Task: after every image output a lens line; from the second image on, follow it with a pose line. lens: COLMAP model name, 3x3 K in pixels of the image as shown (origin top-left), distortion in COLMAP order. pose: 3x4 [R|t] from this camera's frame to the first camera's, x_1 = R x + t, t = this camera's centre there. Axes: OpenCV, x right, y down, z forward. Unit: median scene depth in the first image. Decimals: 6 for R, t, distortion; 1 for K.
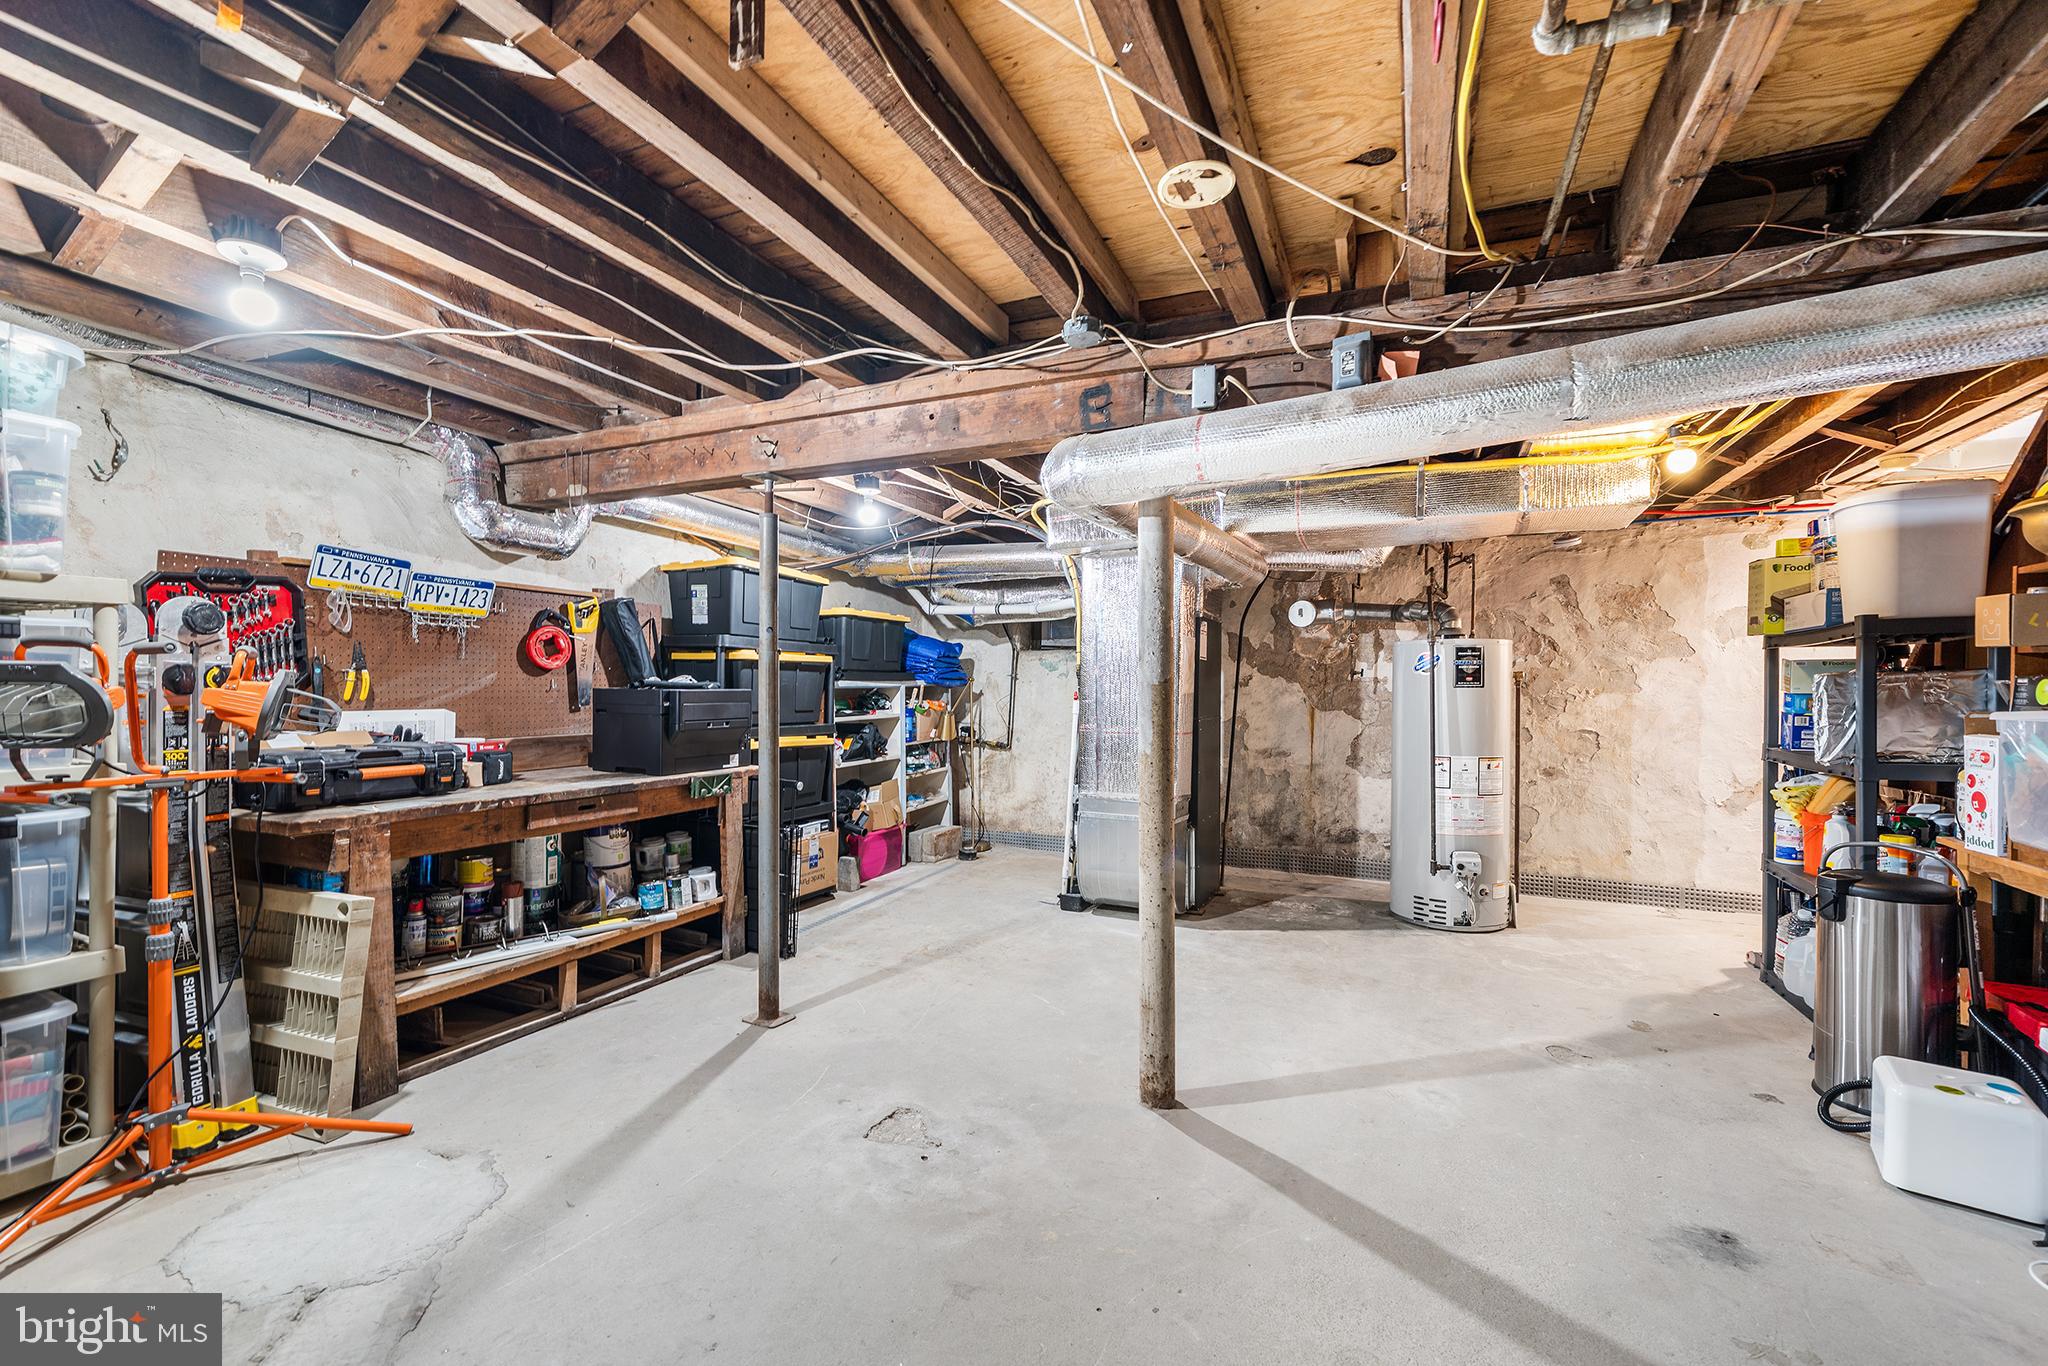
lens RADIAL K [[839.9, 0, 1033.6], [0, 839.9, 690.2], [0, 0, 1]] dist [-0.001144, -0.000318]
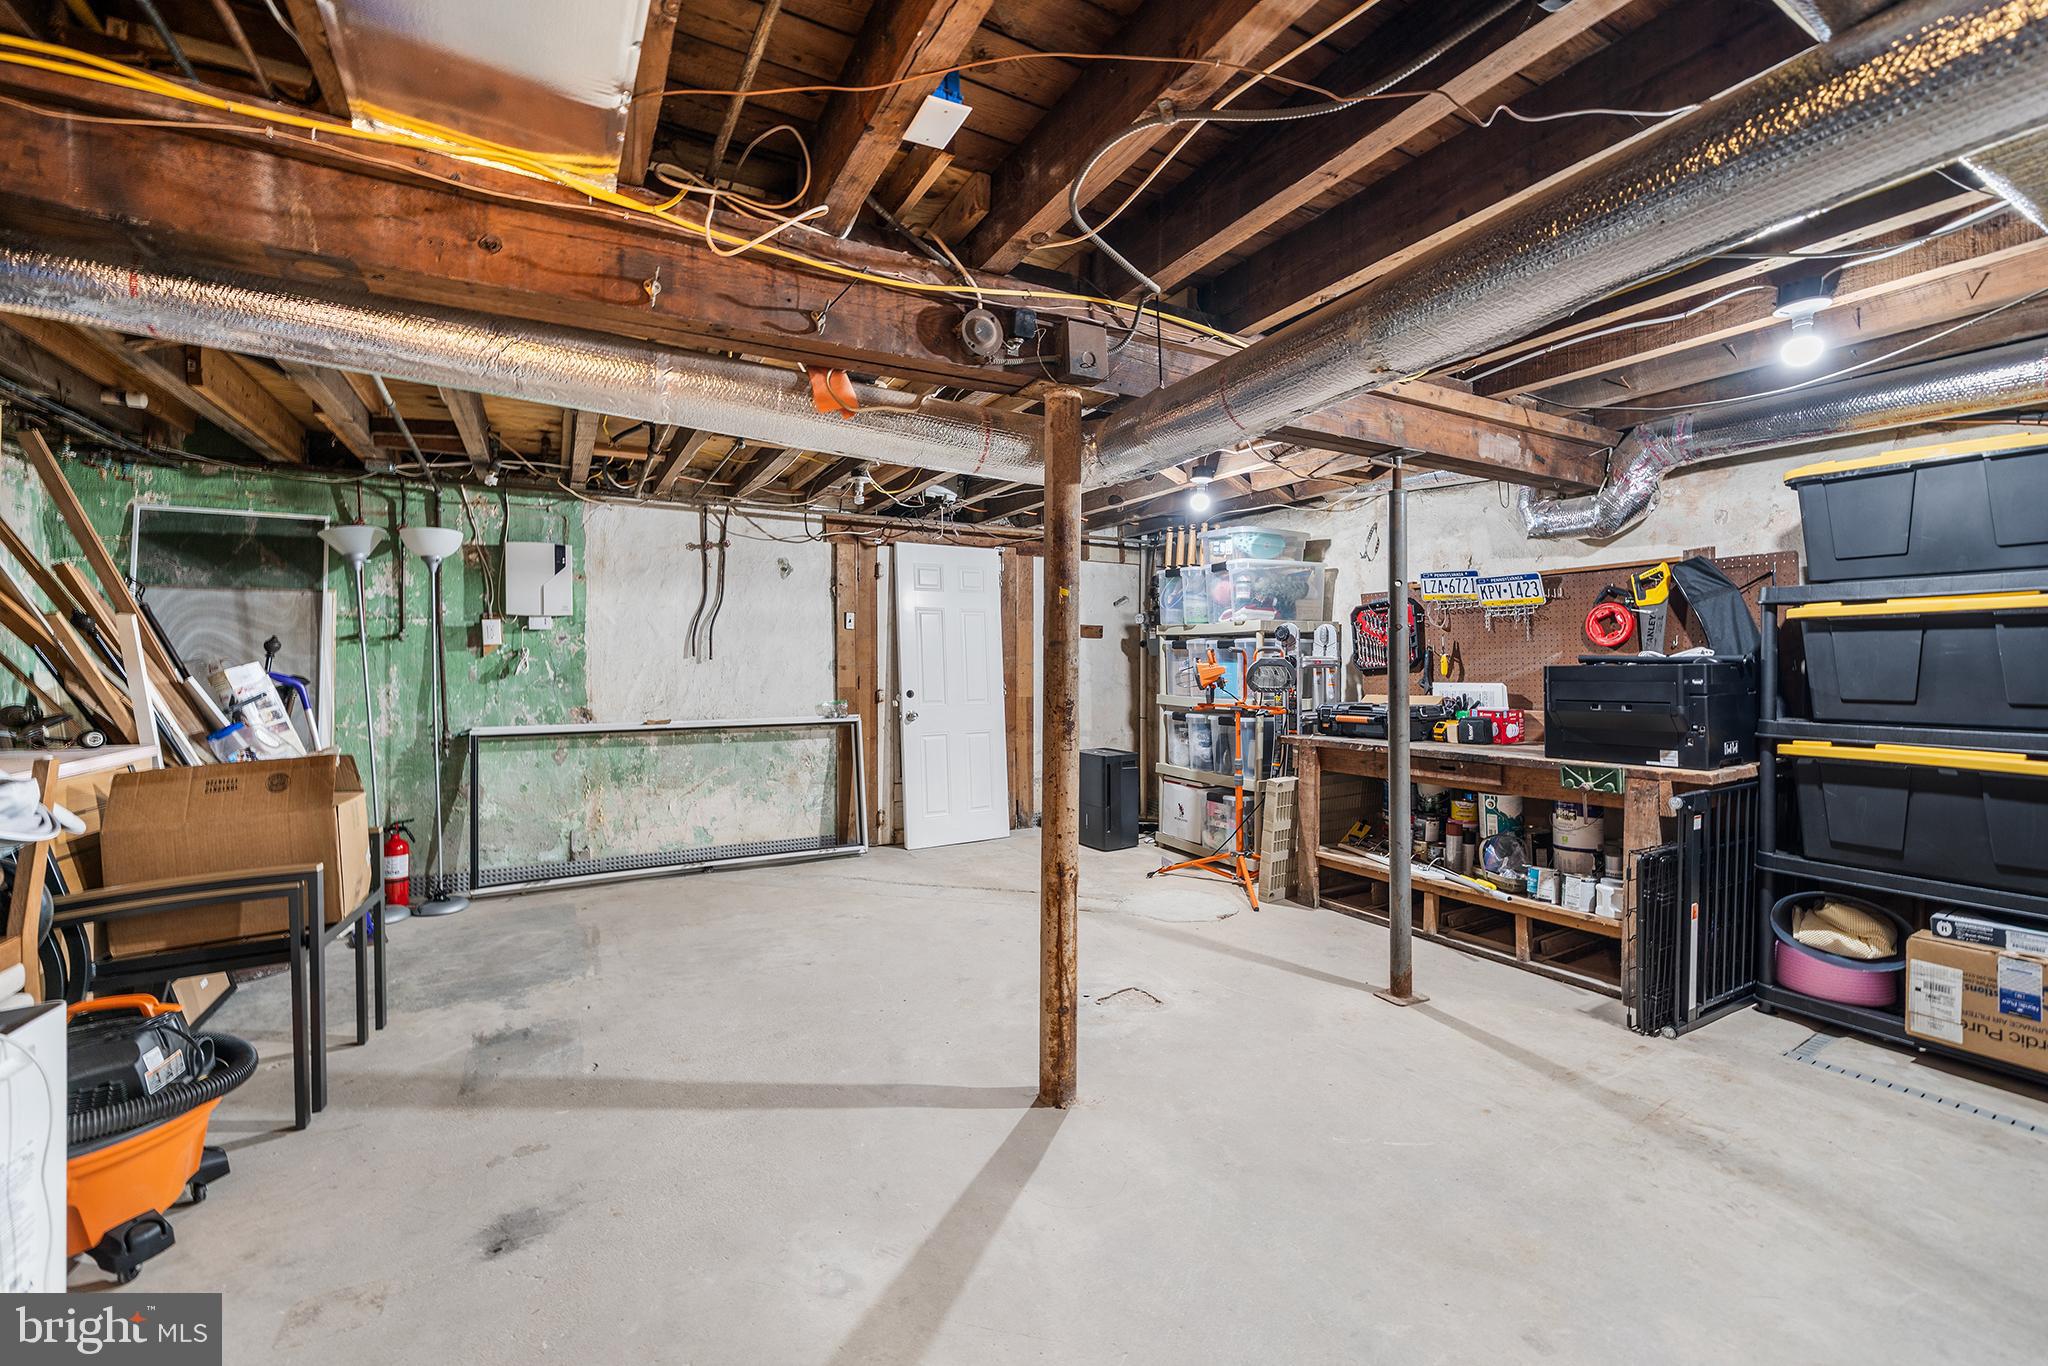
lens RADIAL K [[839.9, 0, 1033.6], [0, 839.9, 690.2], [0, 0, 1]] dist [-0.001144, -0.000318]
pose [[-0.591172, 0.016397, -0.806379, 0.731749], [0.002025, 0.999820, 0.018846, 0.008087], [0.806543, 0.009509, -0.591099, 1.217522]]
